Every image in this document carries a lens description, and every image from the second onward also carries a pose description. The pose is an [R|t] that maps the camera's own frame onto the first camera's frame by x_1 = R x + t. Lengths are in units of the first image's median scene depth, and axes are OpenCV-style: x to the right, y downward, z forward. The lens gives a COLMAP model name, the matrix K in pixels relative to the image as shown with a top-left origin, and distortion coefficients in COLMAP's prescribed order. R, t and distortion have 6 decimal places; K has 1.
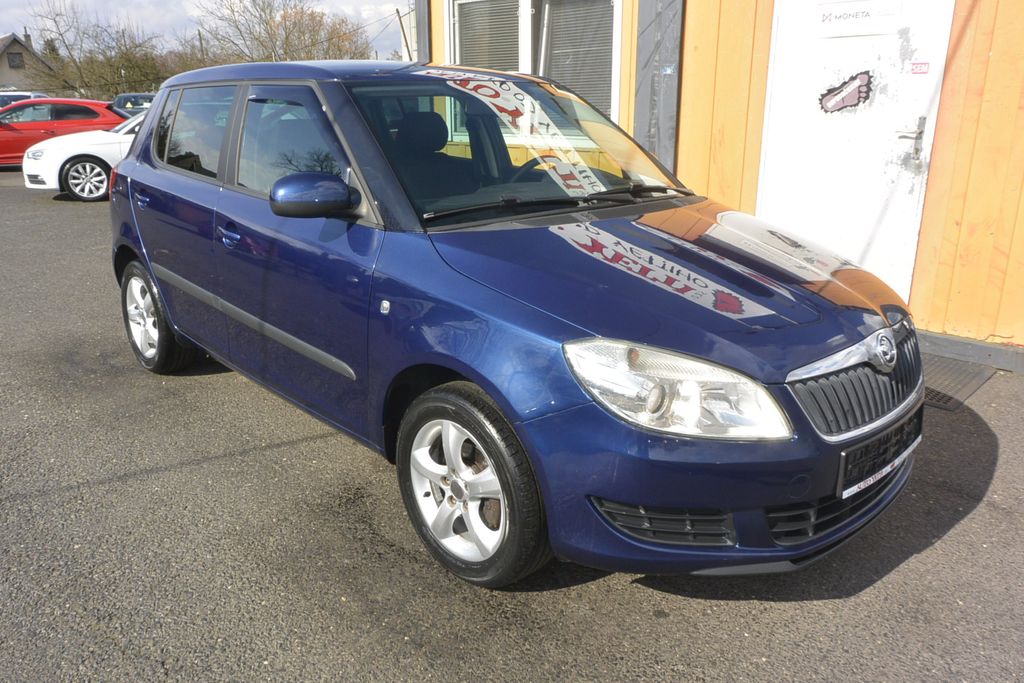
lens RADIAL K [[774.8, 0, 511.4], [0, 774.8, 337.7], [0, 0, 1]] dist [0.005329, 0.001527]
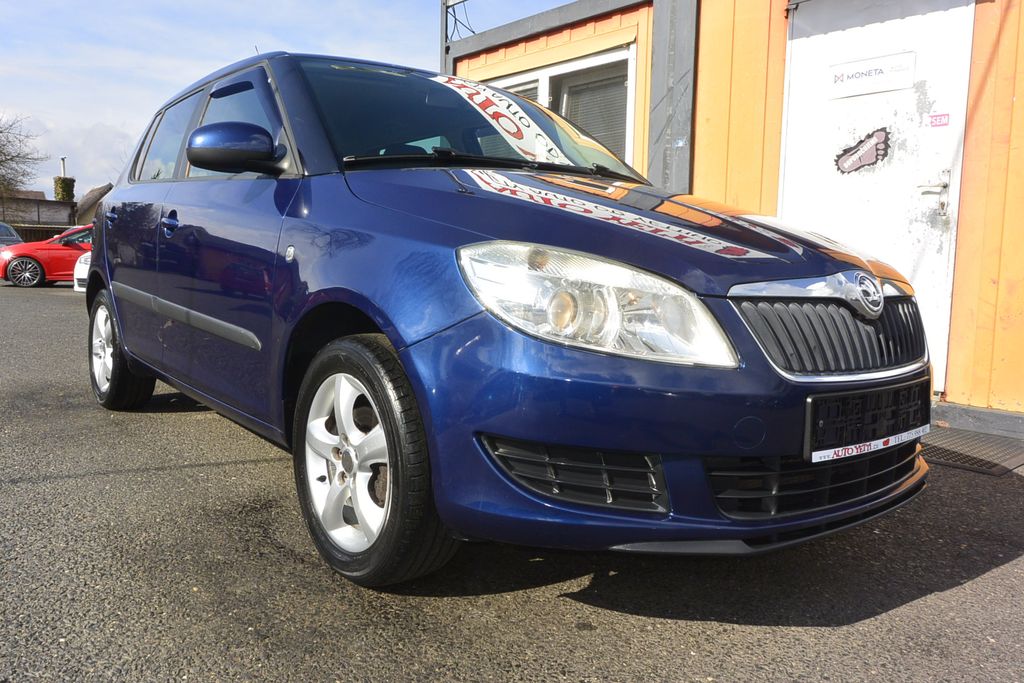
lens RADIAL K [[781.1, 0, 510.2], [0, 781.1, 337.2], [0, 0, 1]] dist [0.000193, 0.005791]
pose [[0.996697, 0.033686, -0.073896, 0.153054], [-0.047806, 0.978924, -0.198550, 0.215000], [0.065651, 0.201427, 0.977301, 0.166607]]
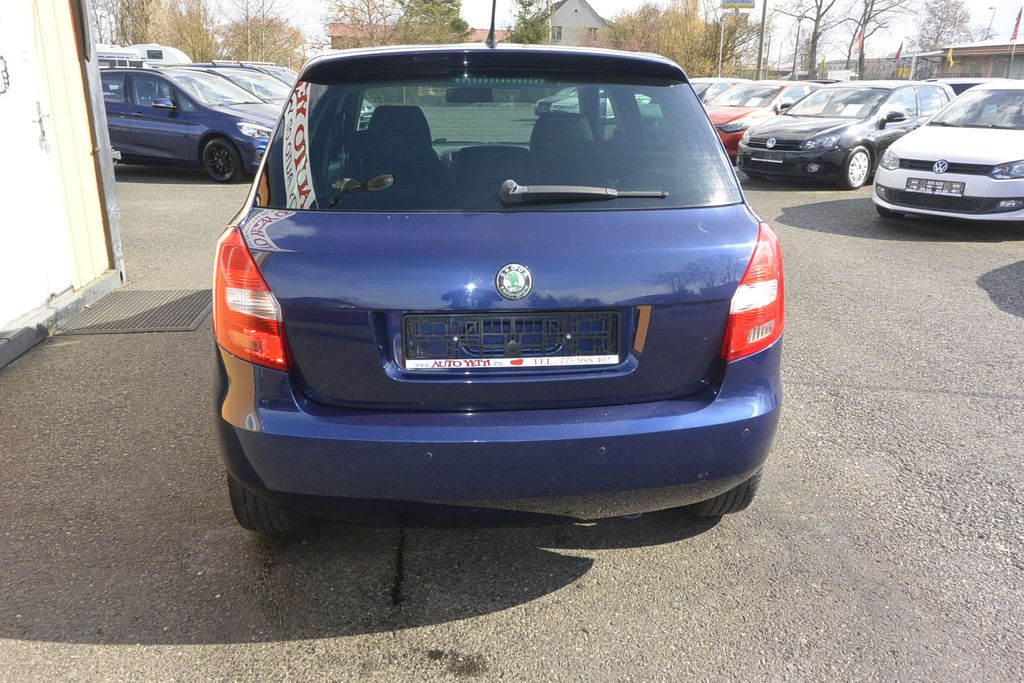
lens RADIAL K [[779.2, 0, 509.9], [0, 779.2, 338.7], [0, 0, 1]] dist [0.004396, 0.000565]
pose [[-0.782251, -0.200313, 0.589880, -1.218740], [0.172953, 0.839836, 0.514551, -0.799668], [-0.598474, 0.504530, -0.622317, 2.559525]]
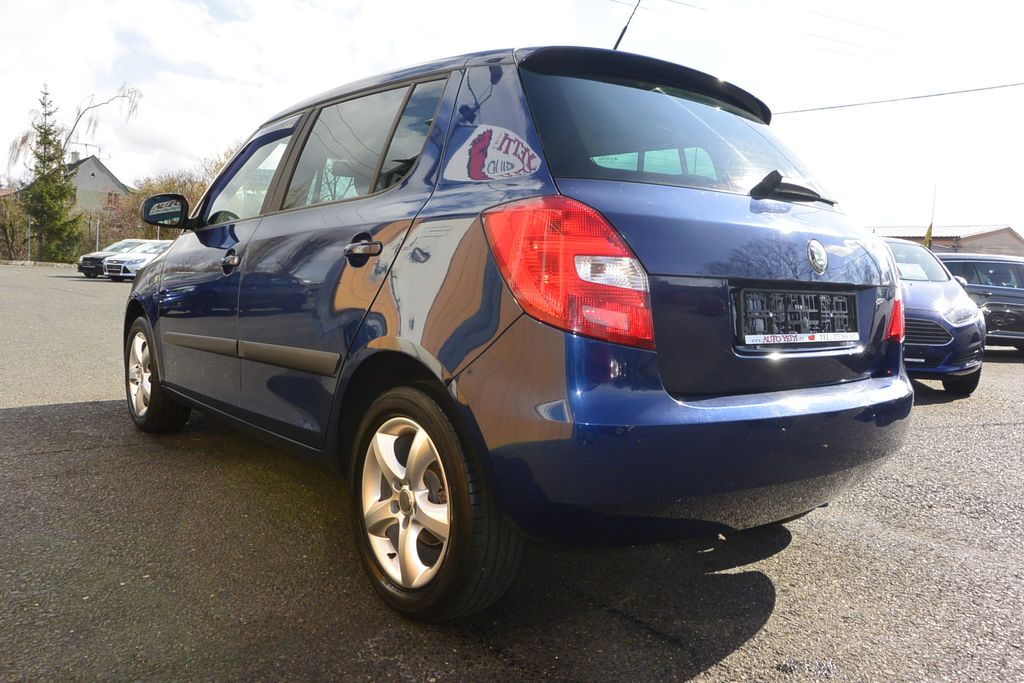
lens RADIAL K [[781.1, 0, 510.2], [0, 781.1, 337.2], [0, 0, 1]] dist [0.000193, 0.005791]
pose [[-0.995610, -0.050476, 0.078821, -0.489086], [-0.018121, 0.930141, 0.366754, -0.662118], [-0.091827, 0.363716, -0.926973, 2.873191]]
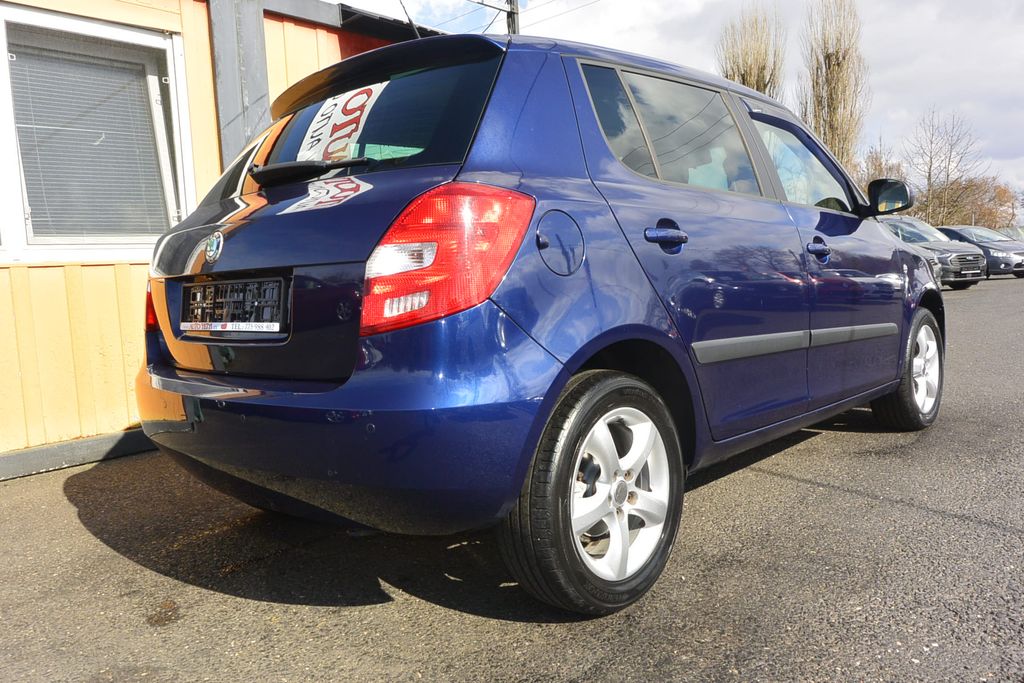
lens RADIAL K [[779.2, 0, 509.9], [0, 779.2, 338.7], [0, 0, 1]] dist [0.004396, 0.000565]
pose [[-0.059698, -0.078867, 0.995096, -1.622305], [0.342748, 0.934648, 0.094639, -0.318737], [-0.937529, 0.346717, -0.028766, 1.794250]]
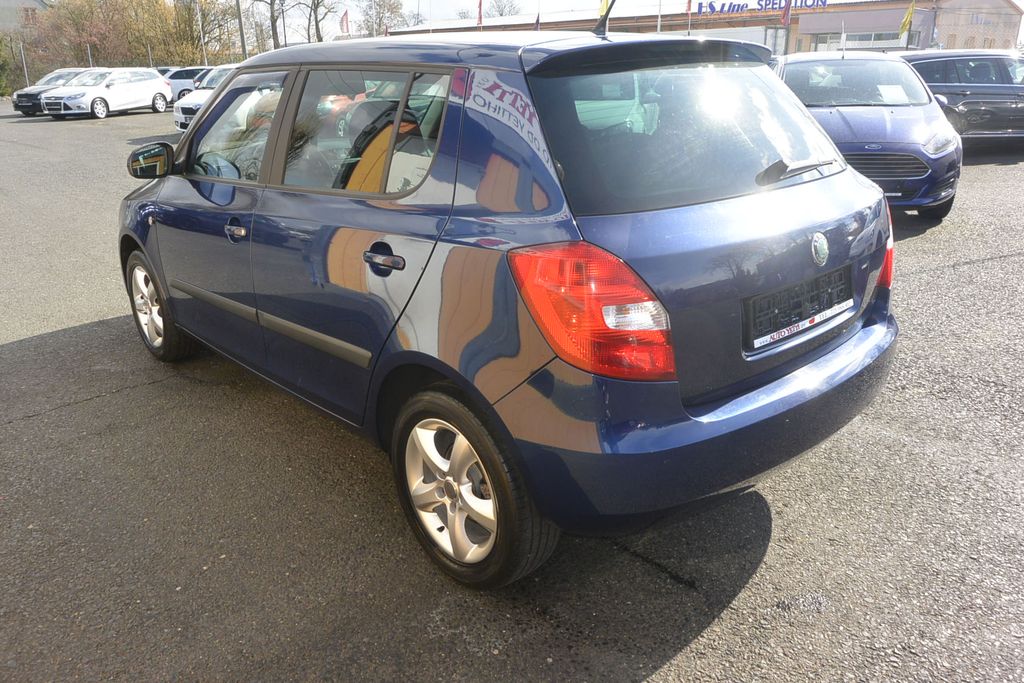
lens RADIAL K [[781.1, 0, 510.2], [0, 781.1, 337.2], [0, 0, 1]] dist [0.000193, 0.005791]
pose [[-0.999224, 0.007631, 0.038647, -0.429011], [0.028983, 0.806851, 0.590044, -0.893107], [-0.026680, 0.590706, -0.806446, 2.818574]]
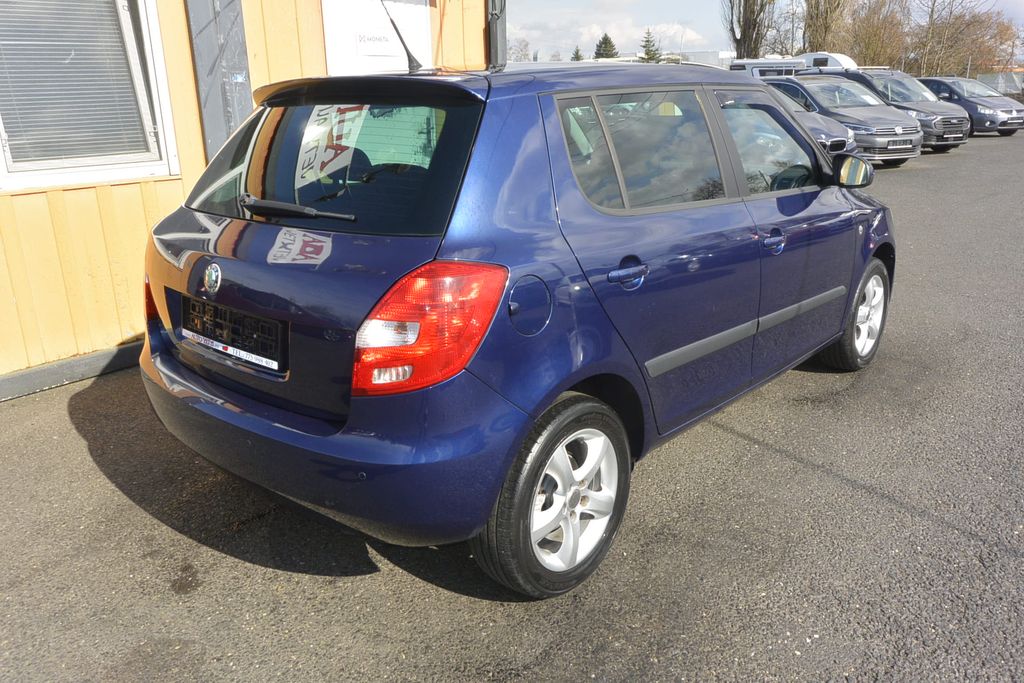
lens RADIAL K [[781.1, 0, 510.2], [0, 781.1, 337.2], [0, 0, 1]] dist [0.000193, 0.005791]
pose [[-0.084808, -0.294293, 0.951945, -1.680455], [0.311923, 0.899524, 0.305876, -0.553550], [-0.946315, 0.322875, 0.015510, 1.711842]]
